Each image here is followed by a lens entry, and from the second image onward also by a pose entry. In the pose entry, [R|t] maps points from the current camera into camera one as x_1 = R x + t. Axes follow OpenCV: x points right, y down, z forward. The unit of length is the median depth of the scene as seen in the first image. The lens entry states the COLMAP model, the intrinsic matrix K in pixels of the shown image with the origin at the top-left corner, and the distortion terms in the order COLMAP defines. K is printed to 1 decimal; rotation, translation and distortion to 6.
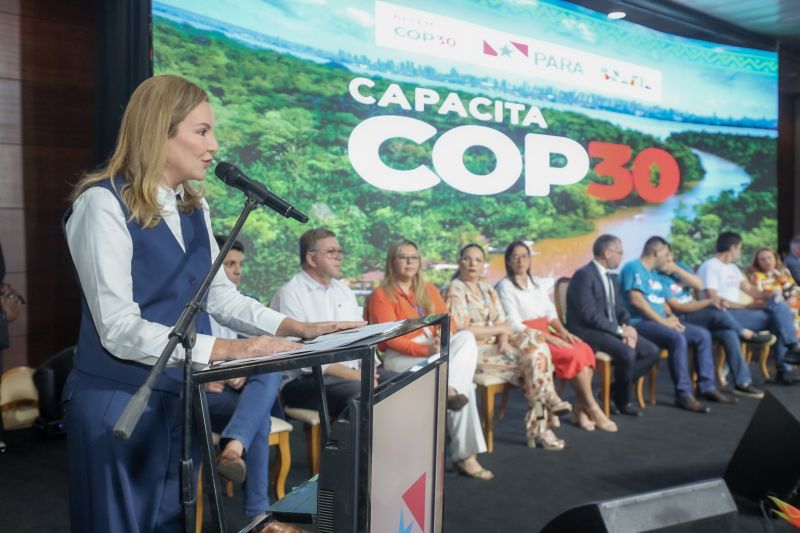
lens RADIAL K [[768.4, 0, 402.9], [0, 768.4, 267.9], [0, 0, 1]] dist [0.000041, 0.004919]
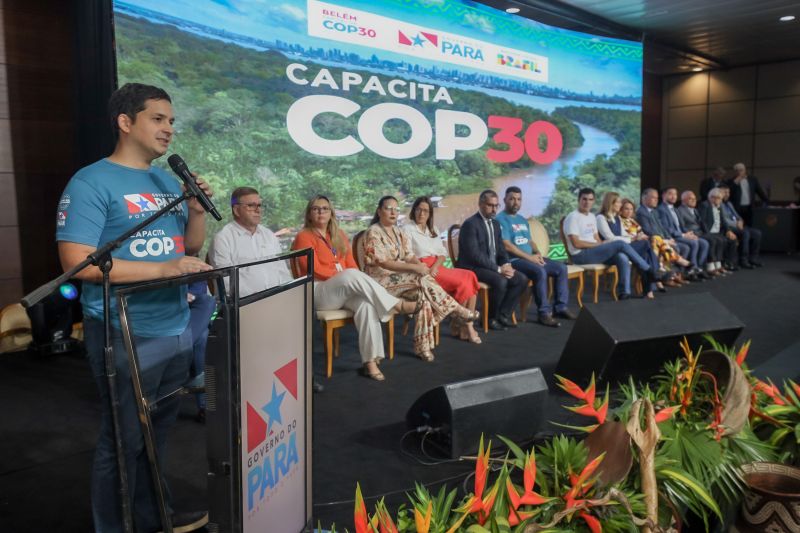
lens RADIAL K [[644.2, 0, 401.6], [0, 644.2, 265.1], [0, 0, 1]] dist [0.000208, -0.000290]
pose [[0.997571, -0.014841, 0.068061, 0.035203], [0.010053, 0.997484, 0.070170, 0.002286], [-0.068931, -0.069315, 0.995211, -0.048390]]
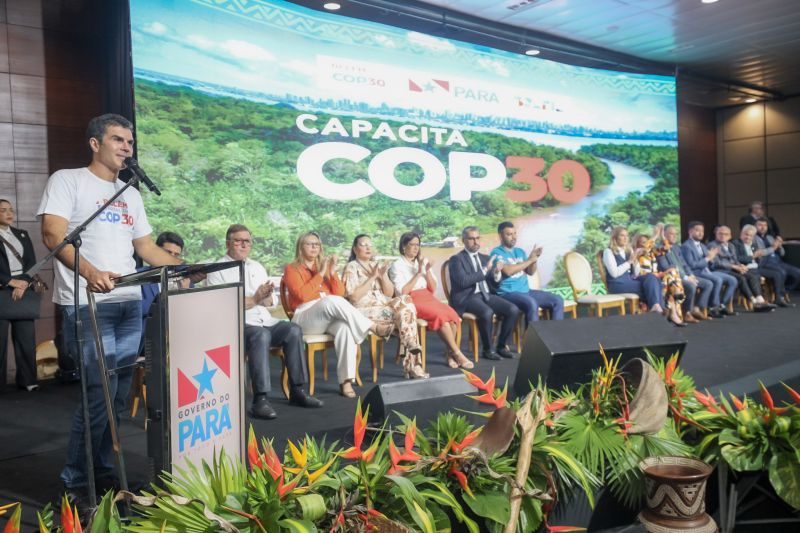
lens RADIAL K [[701.7, 0, 402.7], [0, 701.7, 264.1], [0, 0, 1]] dist [0.008998, 0.000790]
pose [[0.999237, -0.028565, -0.026640, 0.122236], [0.028211, 0.999510, -0.013552, 0.025891], [0.027014, 0.012791, 0.999553, -0.167919]]
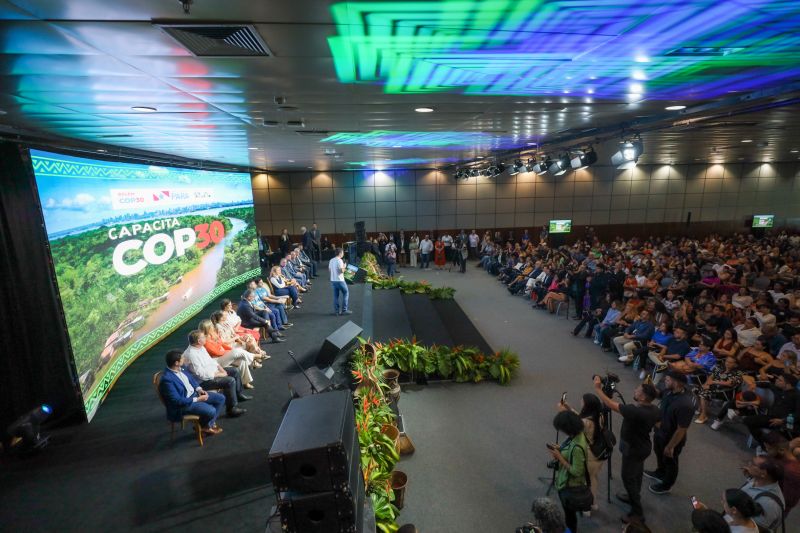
lens RADIAL K [[380.6, 0, 398.7], [0, 380.6, 262.4], [0, 0, 1]] dist [-0.001055, -0.000314]
pose [[0.598515, -0.167421, 0.783422, -0.378674], [0.057783, 0.984393, 0.166225, -0.257535], [-0.799025, -0.054219, 0.598848, -0.239573]]
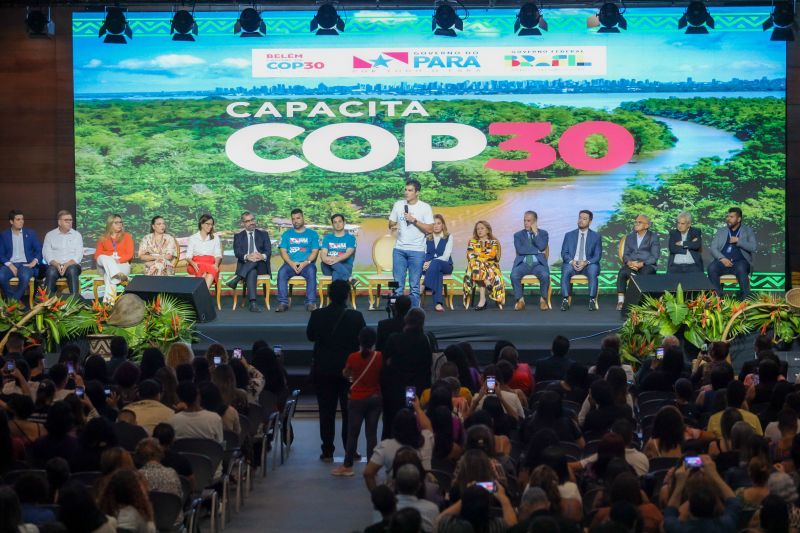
lens RADIAL K [[3034.2, 0, 399.5], [0, 3034.2, 266.9], [0, 0, 1]] dist [0.008147, 1.040040]
pose [[0.706781, 0.048670, -0.705756, 4.089998], [-0.028474, 0.998779, 0.040362, -0.155814], [0.706859, -0.008431, 0.707304, -2.807804]]
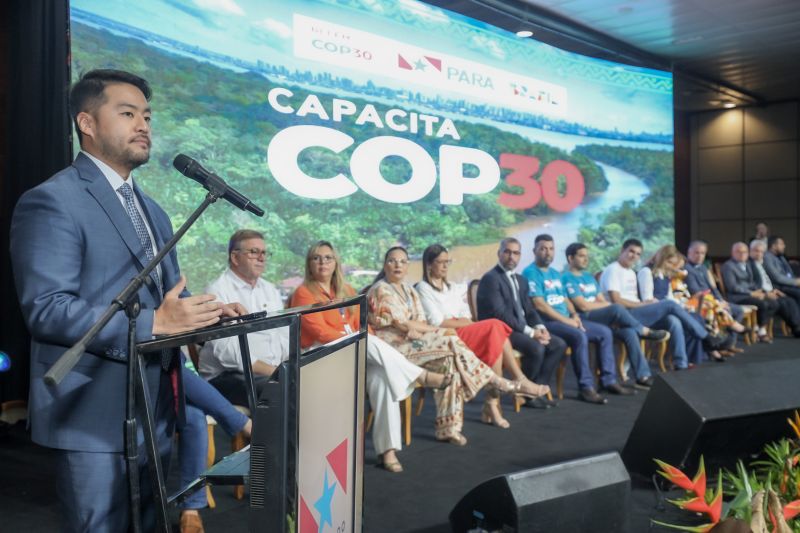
lens RADIAL K [[768.4, 0, 402.9], [0, 768.4, 267.9], [0, 0, 1]] dist [0.000041, 0.004919]
pose [[0.994192, -0.007203, 0.107383, -0.002599], [0.009093, 0.999812, -0.017115, 0.010006], [-0.107239, 0.017992, 0.994070, -0.026615]]
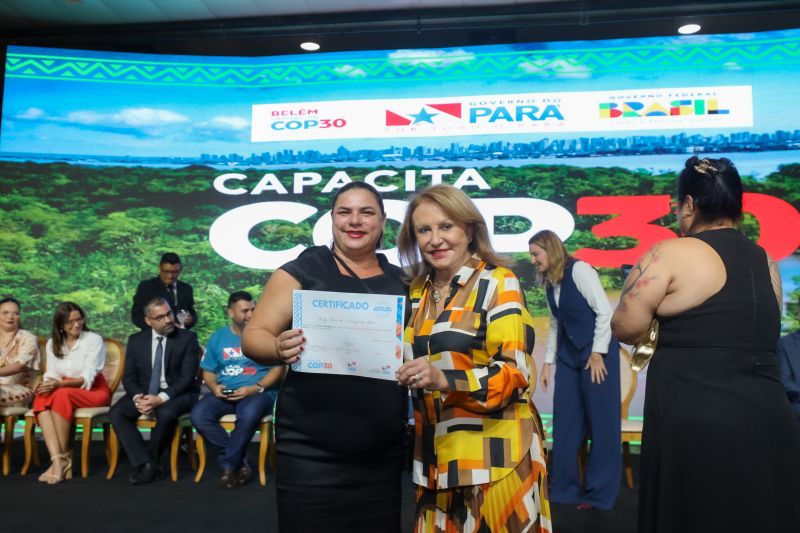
lens RADIAL K [[768.4, 0, 402.9], [0, 768.4, 267.9], [0, 0, 1]] dist [0.000041, 0.004919]
pose [[0.643954, -0.074070, -0.761471, 0.884389], [-0.051093, 0.988917, -0.139402, 0.034585], [0.763357, 0.128674, 0.633032, 0.445931]]
